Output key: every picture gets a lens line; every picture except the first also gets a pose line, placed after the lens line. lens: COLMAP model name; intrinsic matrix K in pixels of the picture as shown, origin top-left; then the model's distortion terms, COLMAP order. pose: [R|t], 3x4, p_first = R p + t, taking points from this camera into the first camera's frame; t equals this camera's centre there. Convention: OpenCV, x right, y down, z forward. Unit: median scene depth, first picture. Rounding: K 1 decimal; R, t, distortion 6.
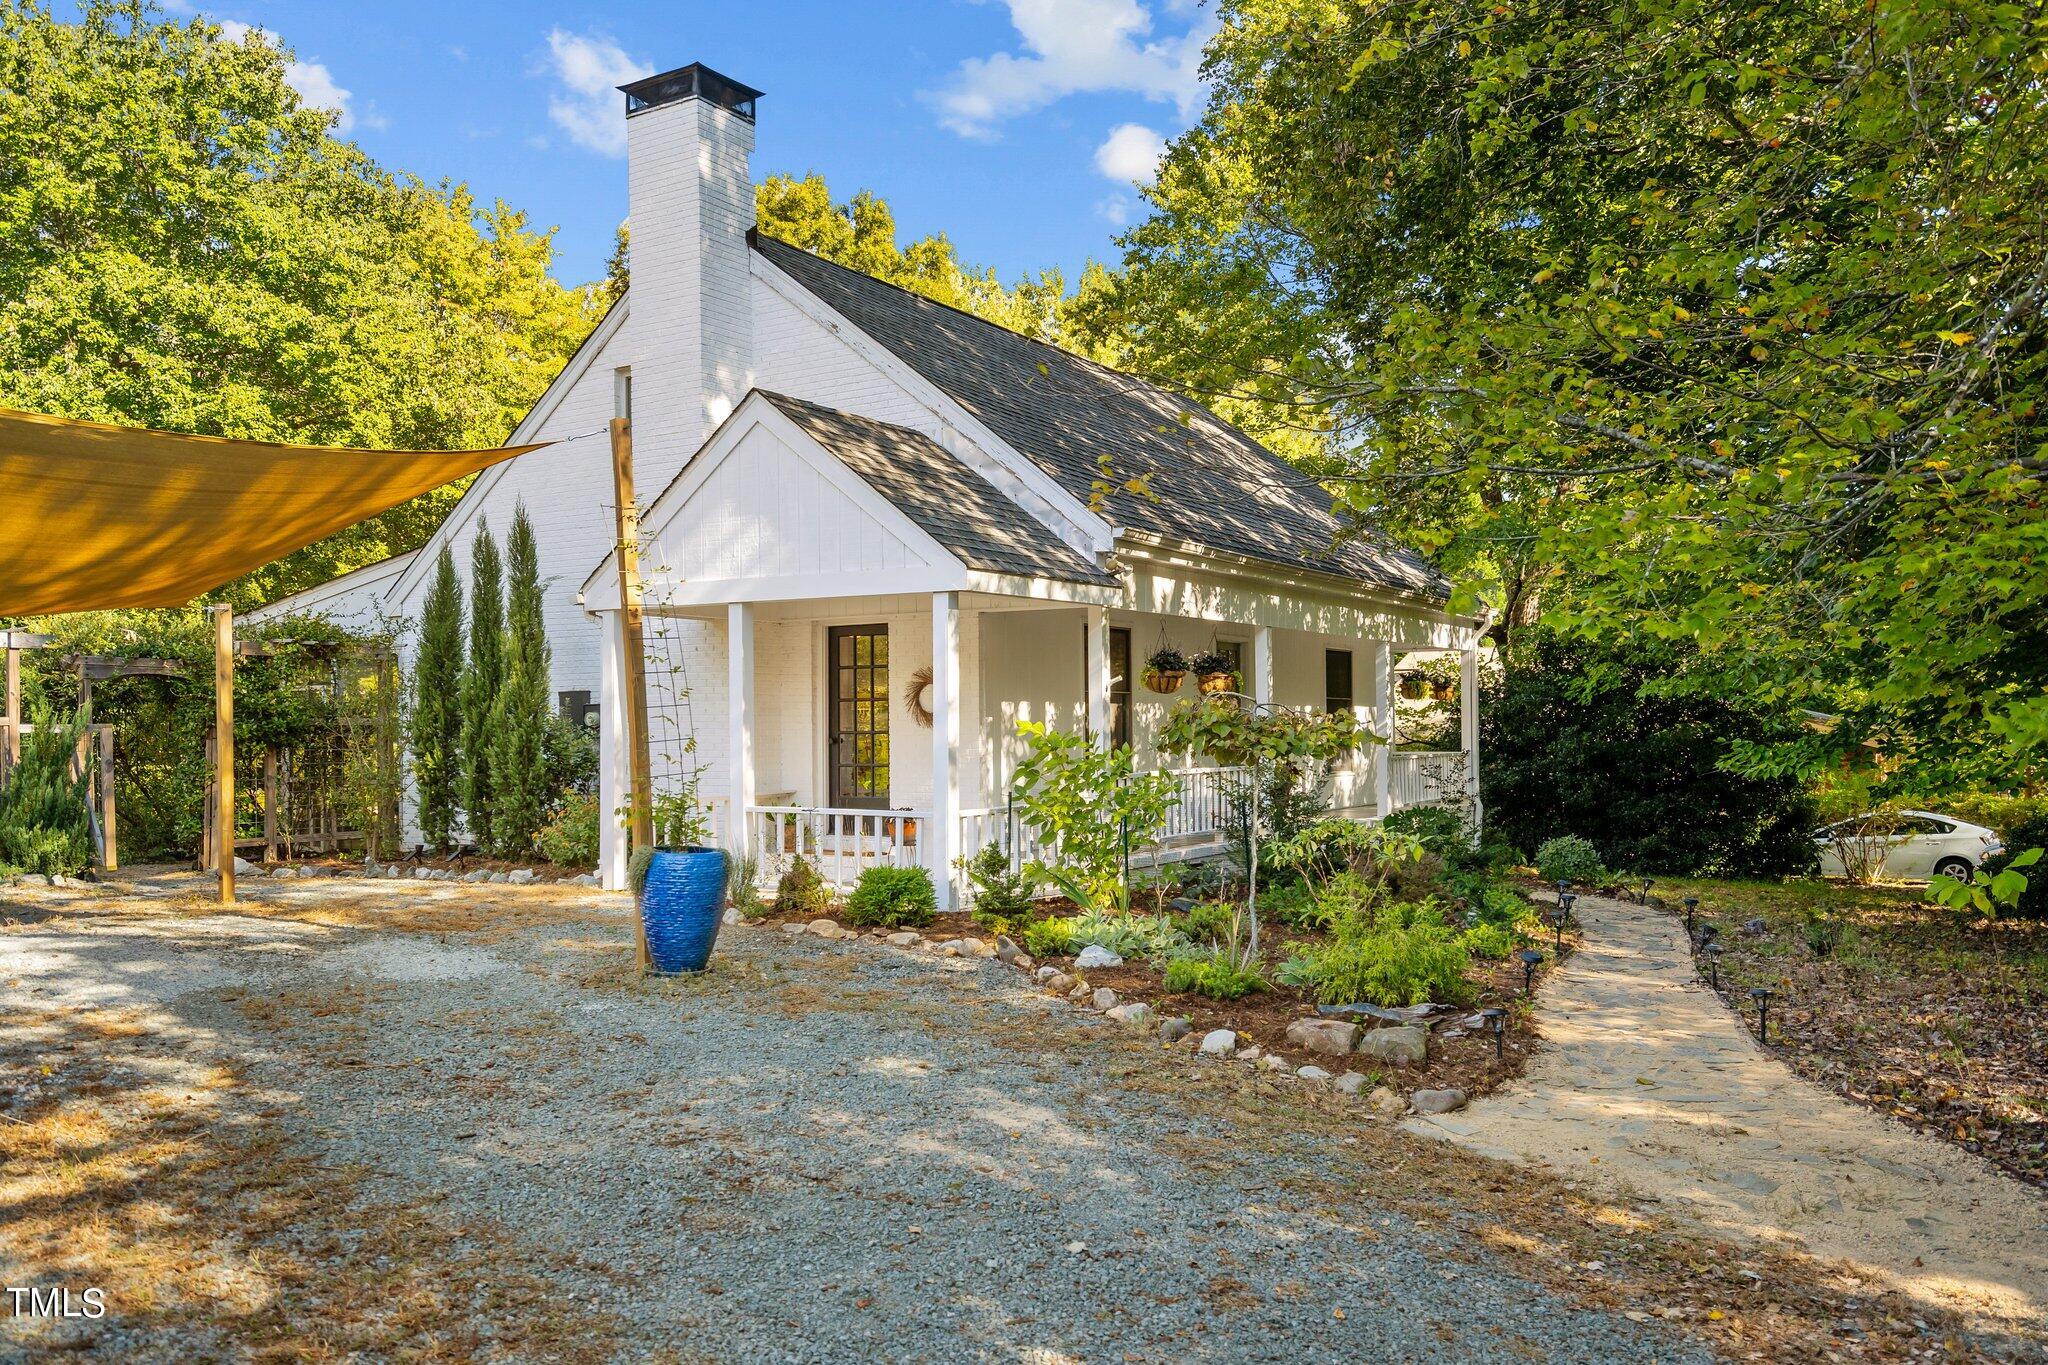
lens RADIAL K [[1583.5, 0, 1036.6], [0, 1583.5, 756.1], [0, 0, 1]] dist [0.014142, -0.005807]
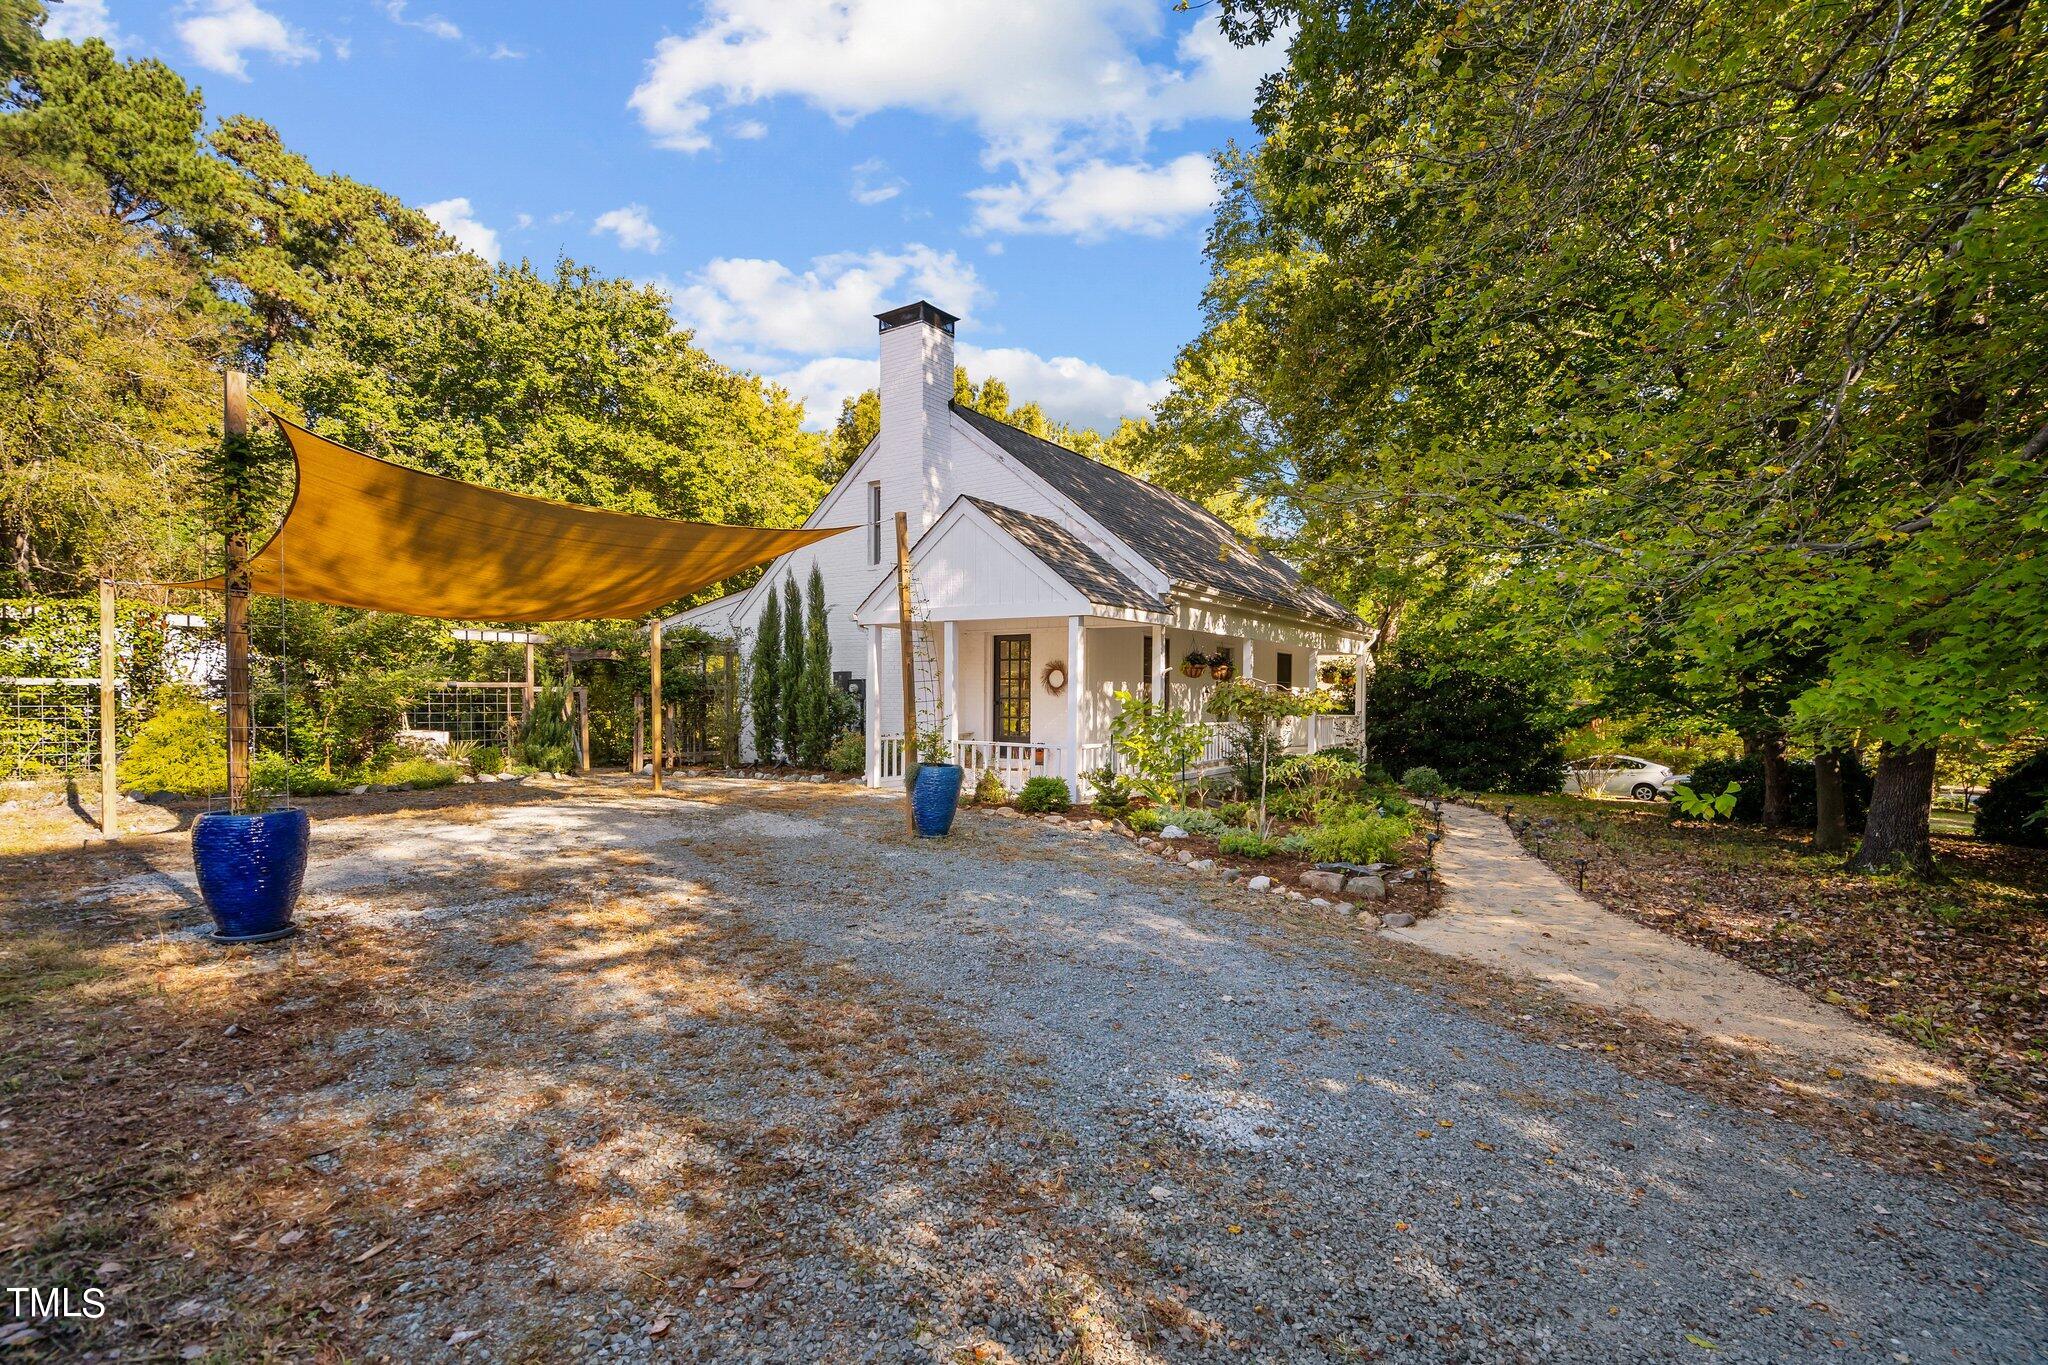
lens RADIAL K [[936.2, 0, 1027.0], [0, 936.2, 743.8], [0, 0, 1]] dist [-0.009714, 0.002547]
pose [[0.998740, 0.017174, -0.047154, -0.047447], [-0.015637, 0.999341, 0.032760, 0.000992], [0.047686, -0.031981, 0.998350, -0.004864]]
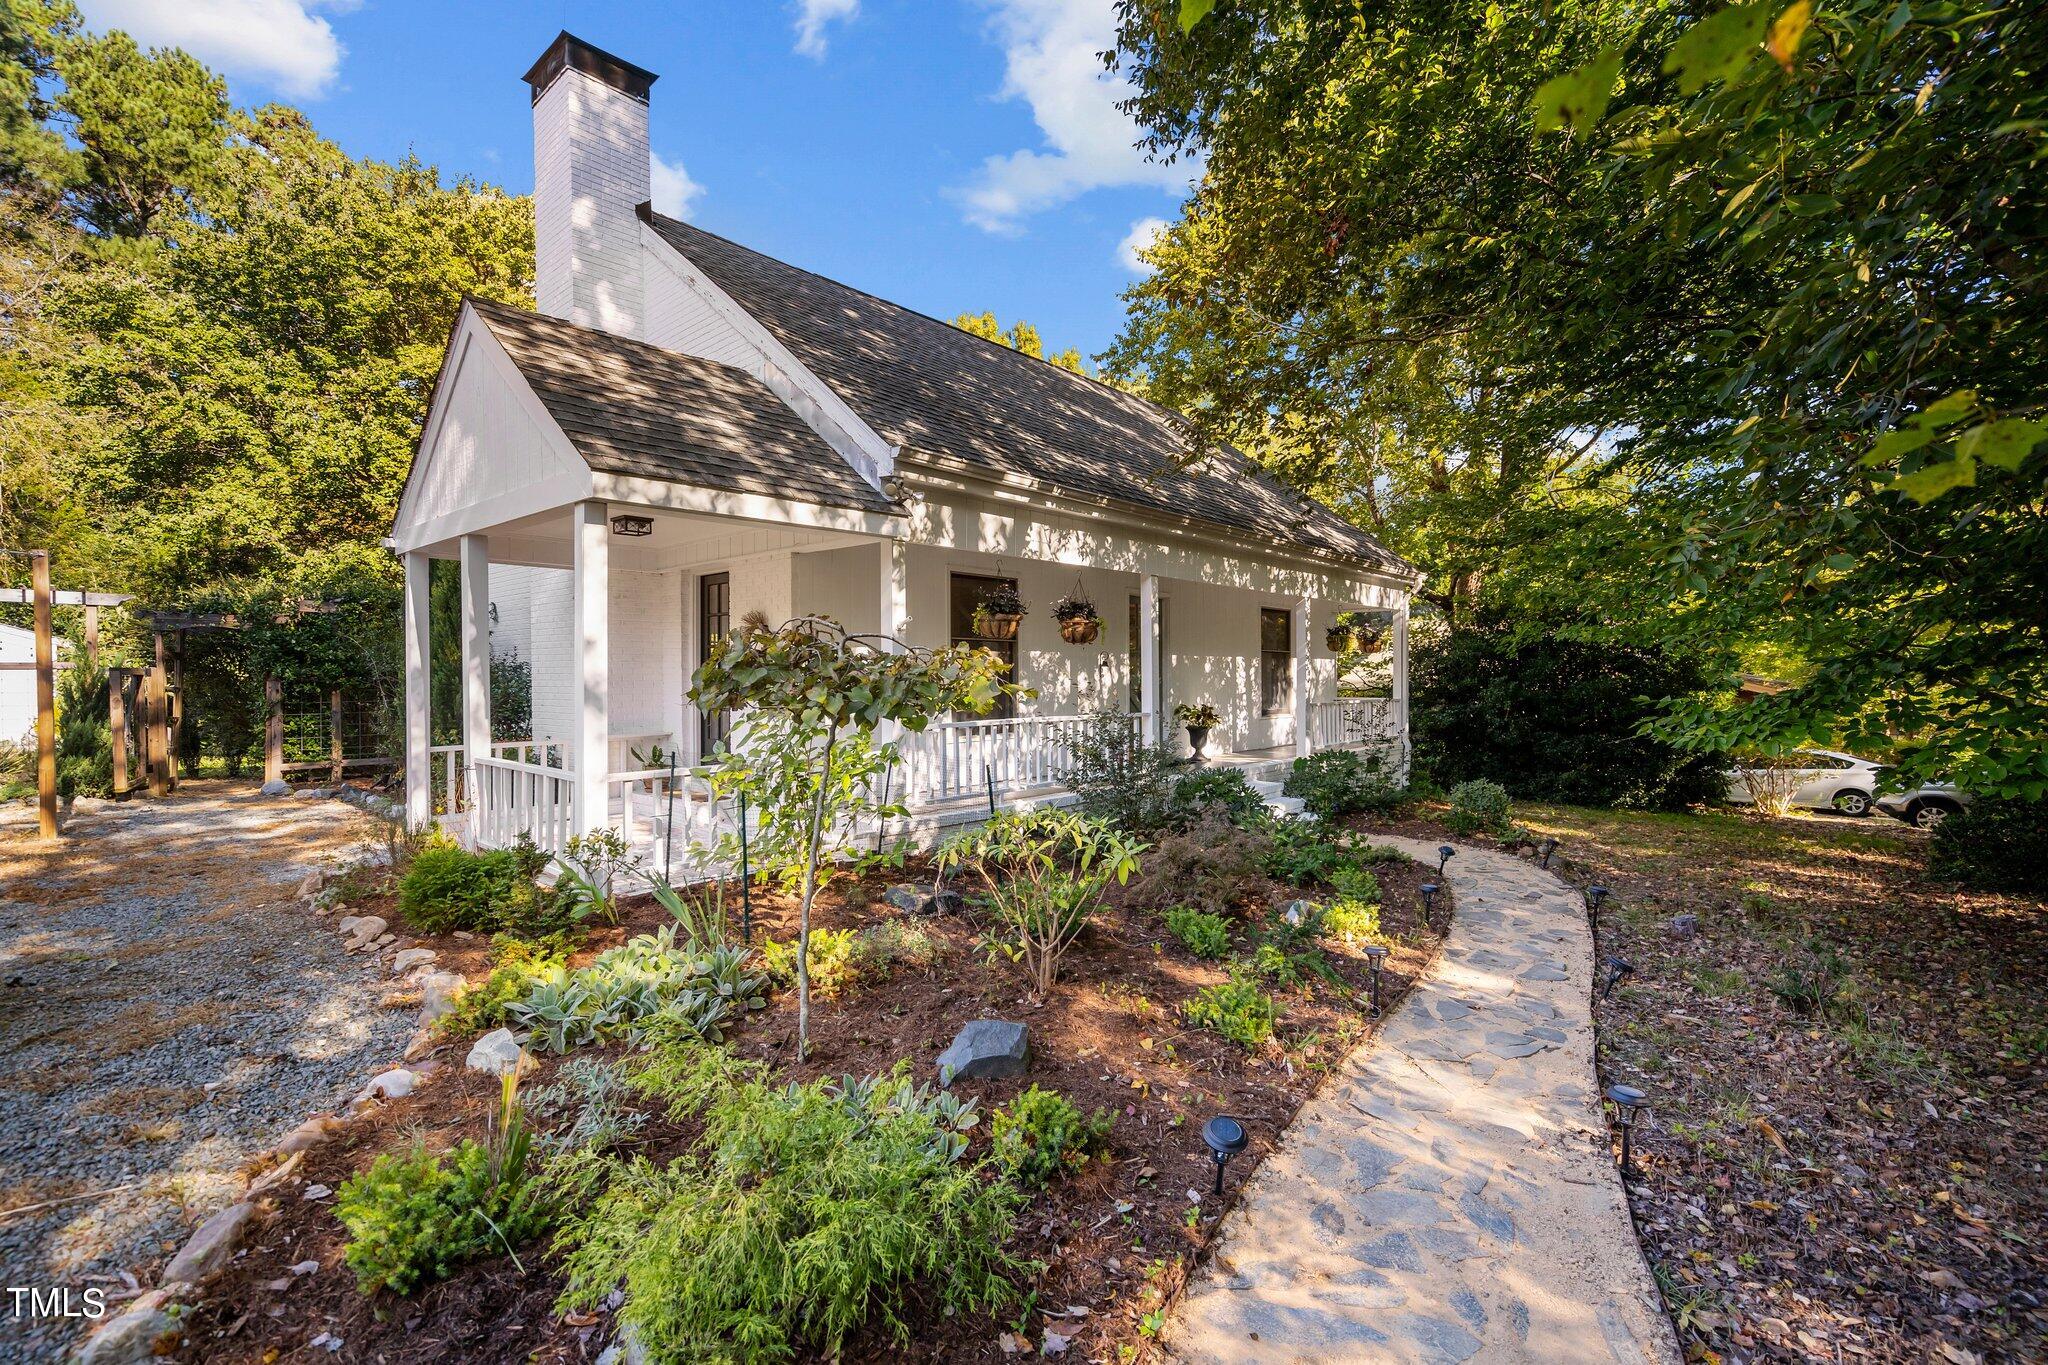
lens RADIAL K [[936.2, 0, 1022.9], [0, 936.2, 699.3], [0, 0, 1]] dist [-0.009714, 0.002547]
pose [[0.984233, 0.009383, -0.176625, 0.191428], [-0.008440, 0.999946, 0.006094, -0.005924], [0.176673, -0.004507, 0.984259, 0.443272]]
